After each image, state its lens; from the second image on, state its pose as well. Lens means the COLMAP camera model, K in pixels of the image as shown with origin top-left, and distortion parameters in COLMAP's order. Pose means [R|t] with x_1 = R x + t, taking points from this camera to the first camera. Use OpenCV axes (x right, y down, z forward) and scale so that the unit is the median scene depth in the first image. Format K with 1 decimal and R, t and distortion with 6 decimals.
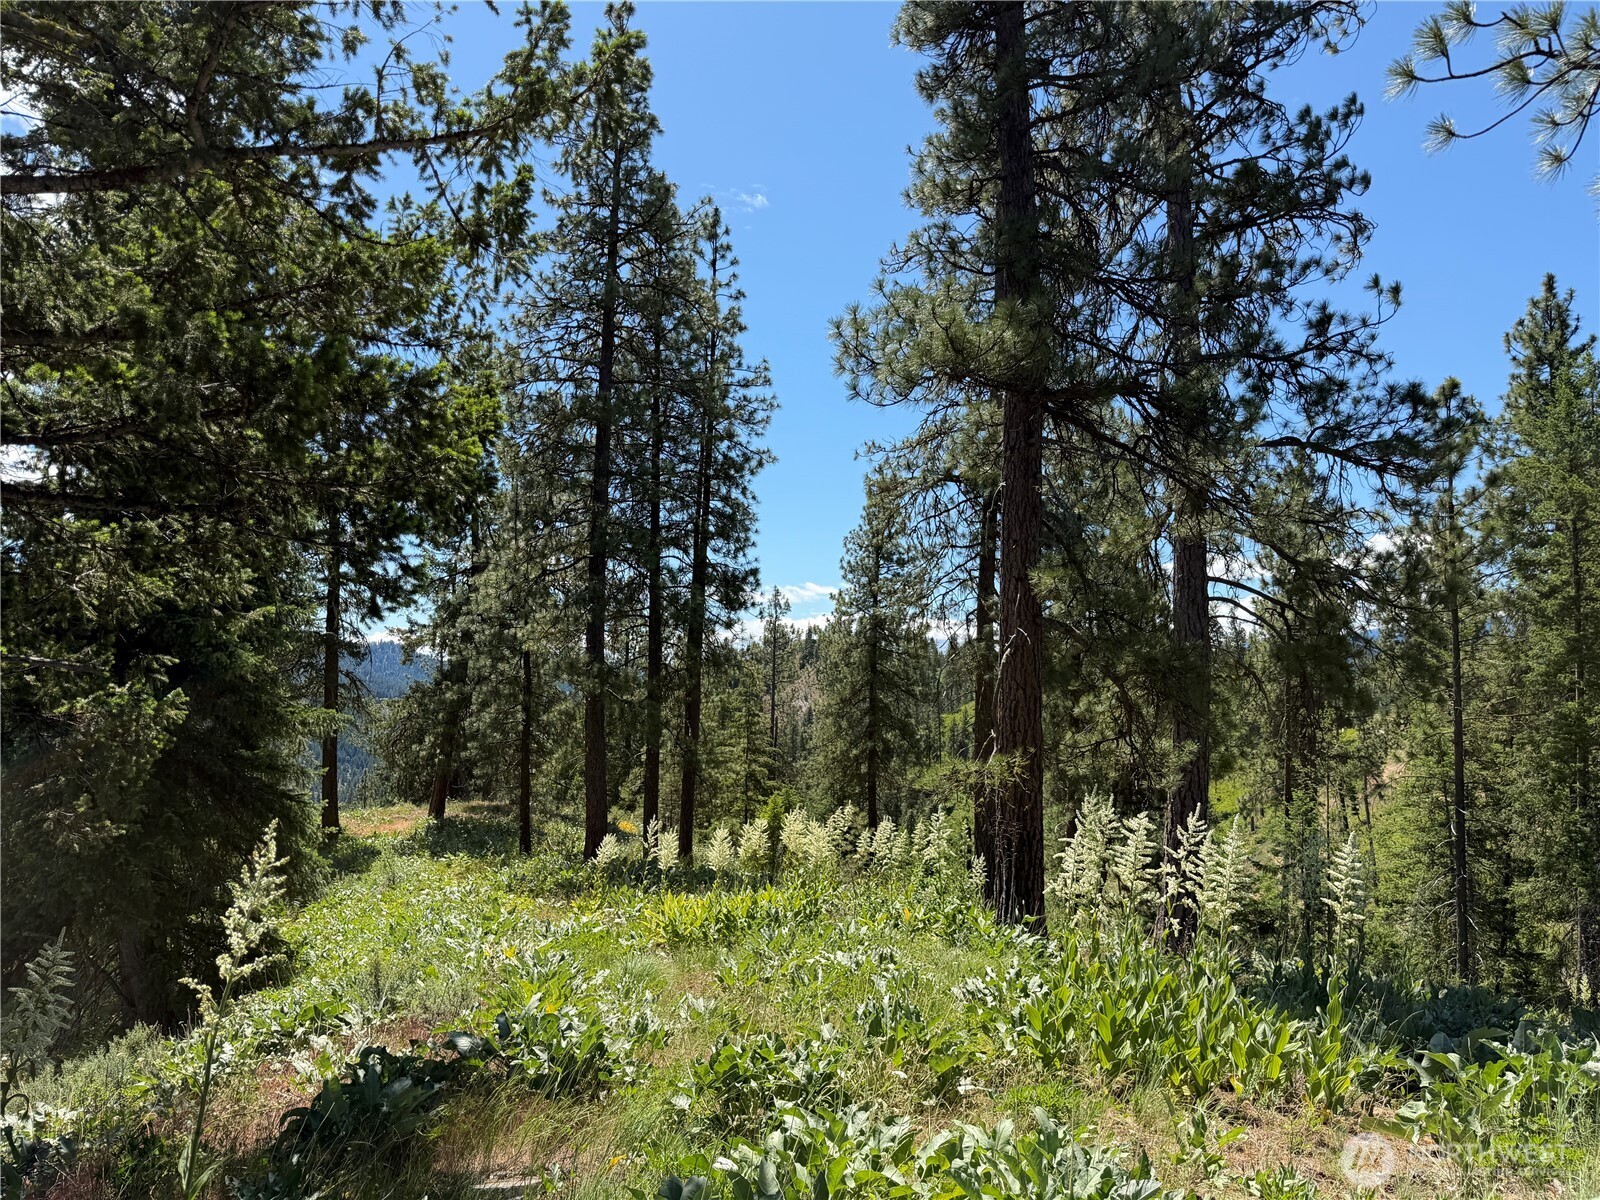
lens RADIAL K [[1143.5, 0, 795.2], [0, 1143.5, 596.5], [0, 0, 1]] dist [0.041024, -0.047116]
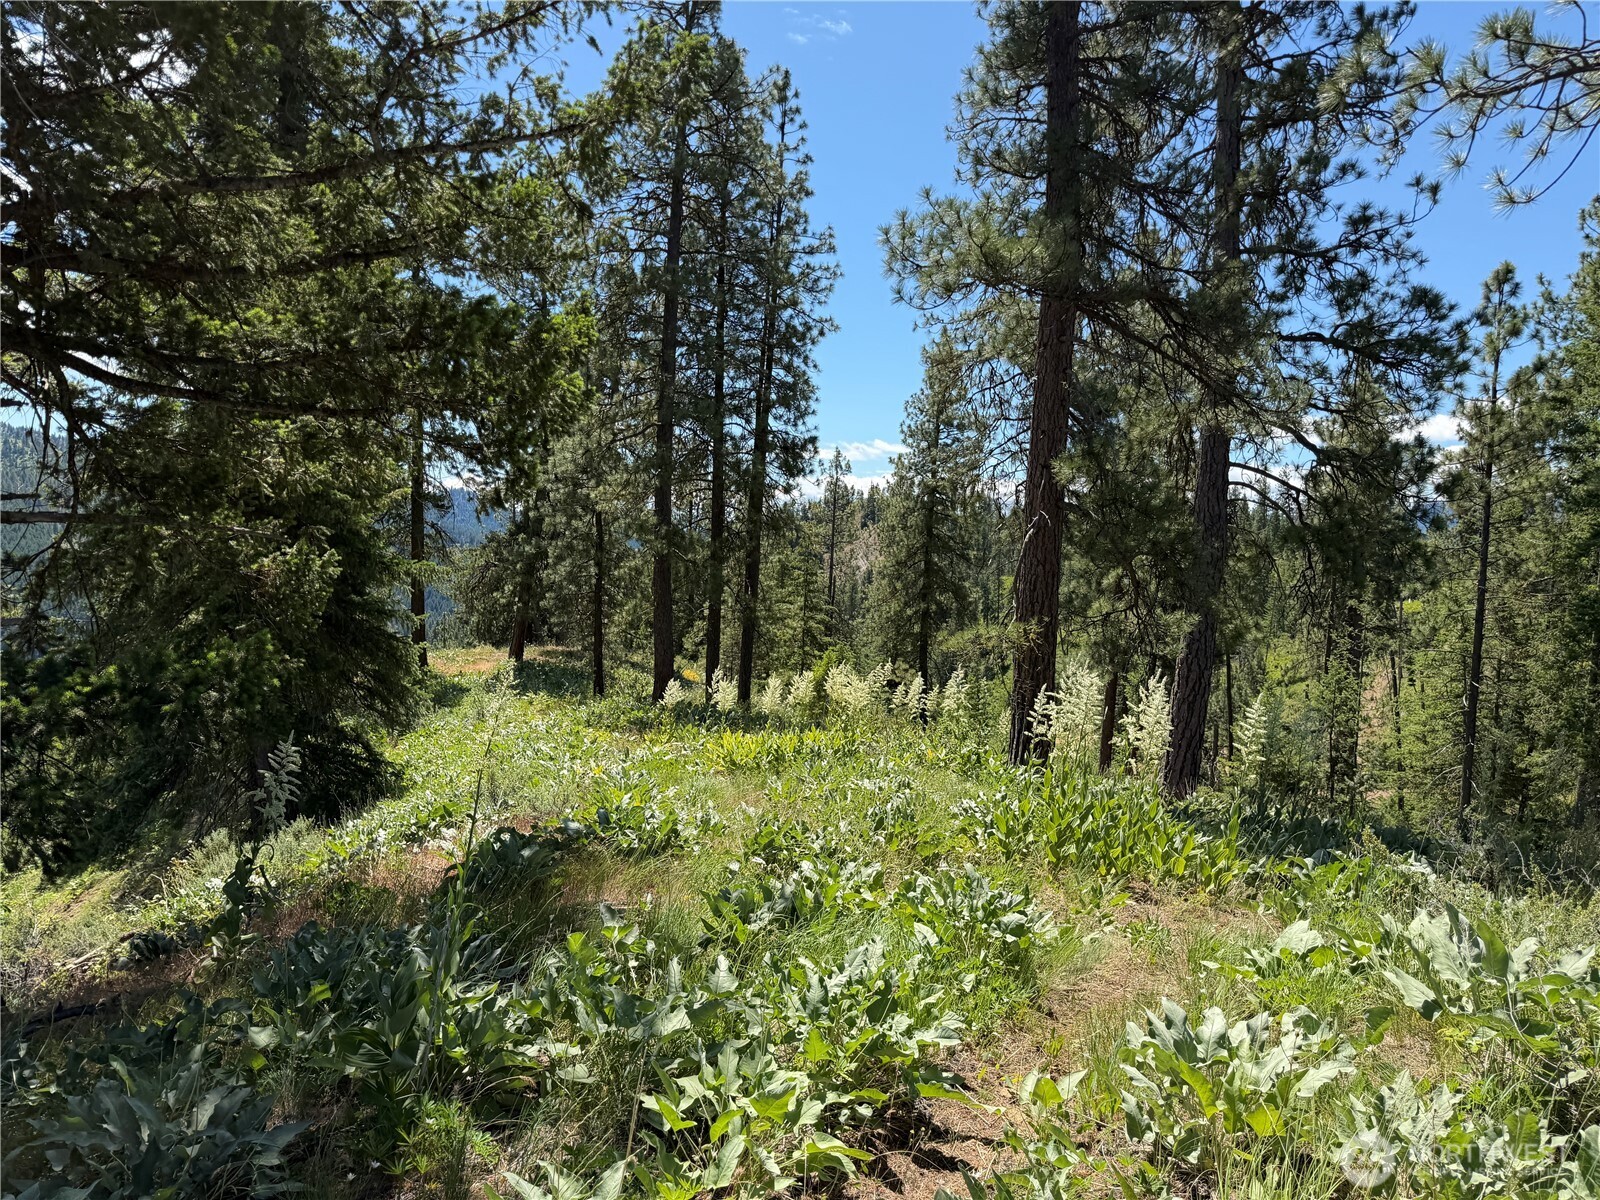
lens RADIAL K [[1143.5, 0, 795.5], [0, 1143.5, 605.2], [0, 0, 1]] dist [0.041024, -0.047116]
pose [[0.998216, 0.028685, -0.052362, 0.013271], [-0.021466, 0.990808, 0.133559, -0.020433], [0.055712, -0.132196, 0.989657, -0.109085]]
